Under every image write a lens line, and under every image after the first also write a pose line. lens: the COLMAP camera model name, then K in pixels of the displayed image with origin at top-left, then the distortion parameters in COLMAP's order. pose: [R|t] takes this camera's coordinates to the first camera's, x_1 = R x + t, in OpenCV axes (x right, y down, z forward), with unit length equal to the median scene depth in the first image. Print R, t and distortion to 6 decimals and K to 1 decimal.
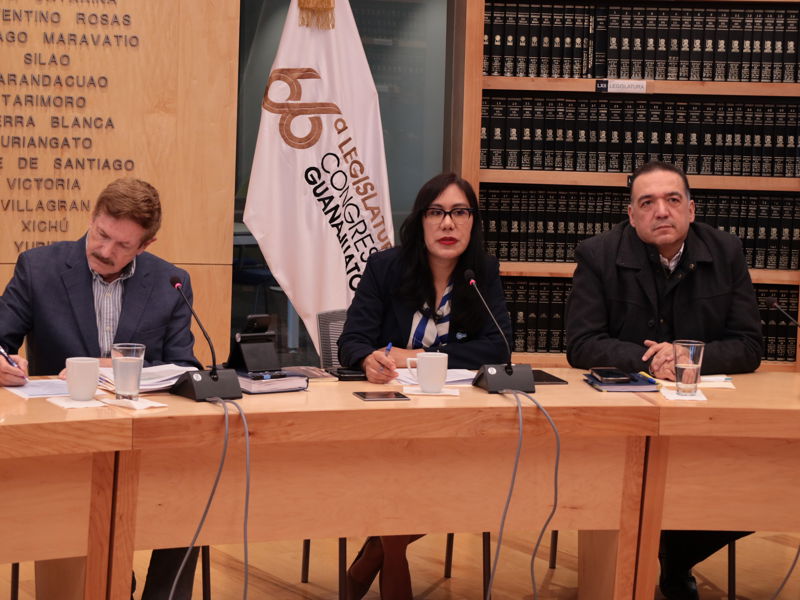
lens RADIAL K [[1738.5, 0, 400.0], [0, 1738.5, 300.0], [0, 0, 1]] dist [-0.064785, 0.456048]
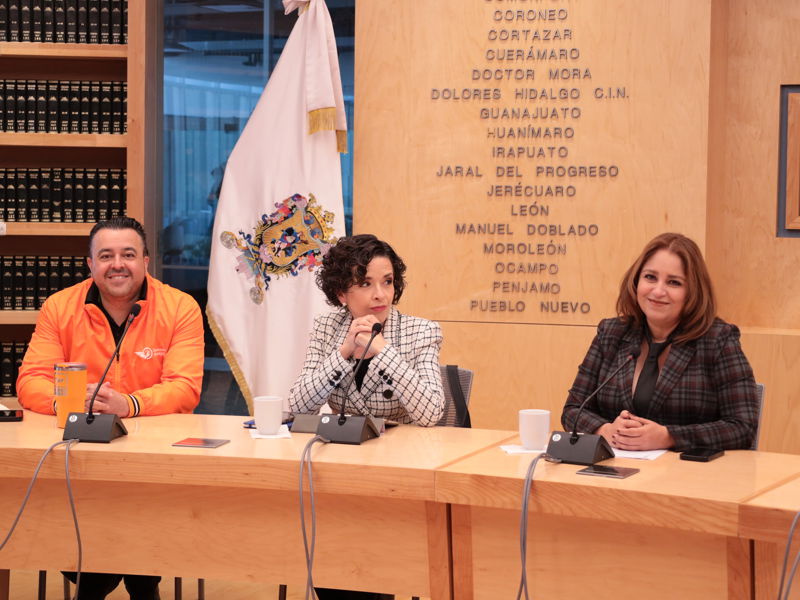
lens RADIAL K [[1568.1, 0, 400.0], [0, 1568.1, 300.0], [0, 0, 1]] dist [-0.043732, 0.160747]
pose [[0.488692, 0.038220, -0.871619, 0.299617], [-0.083257, 0.996524, -0.002983, -0.015153], [0.868475, 0.074027, 0.490175, 0.246372]]
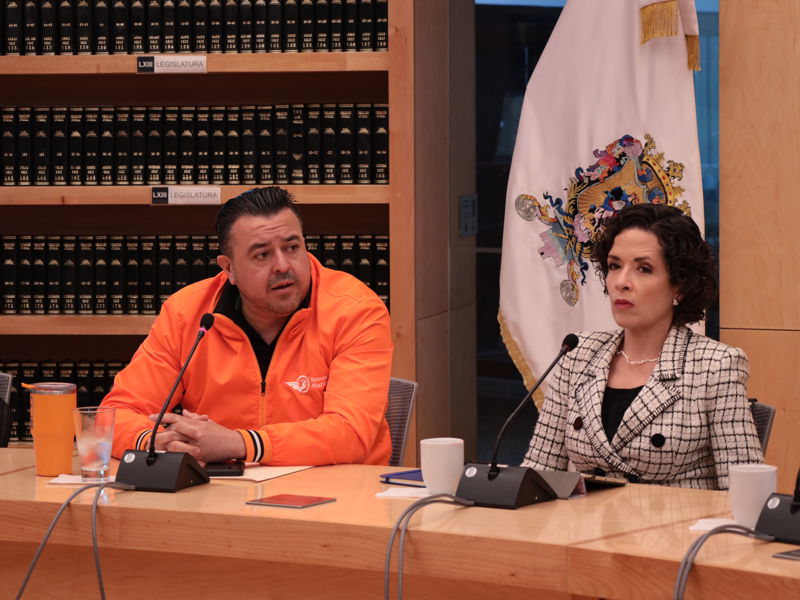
lens RADIAL K [[2563.7, 0, 400.0], [0, 2563.7, 300.0], [0, 0, 1]] dist [0.005478, -0.970709]
pose [[0.194838, 0.034453, -0.980230, 0.412751], [-0.080287, 0.996589, 0.019070, -0.024522], [0.977544, 0.074985, 0.196939, 0.373659]]
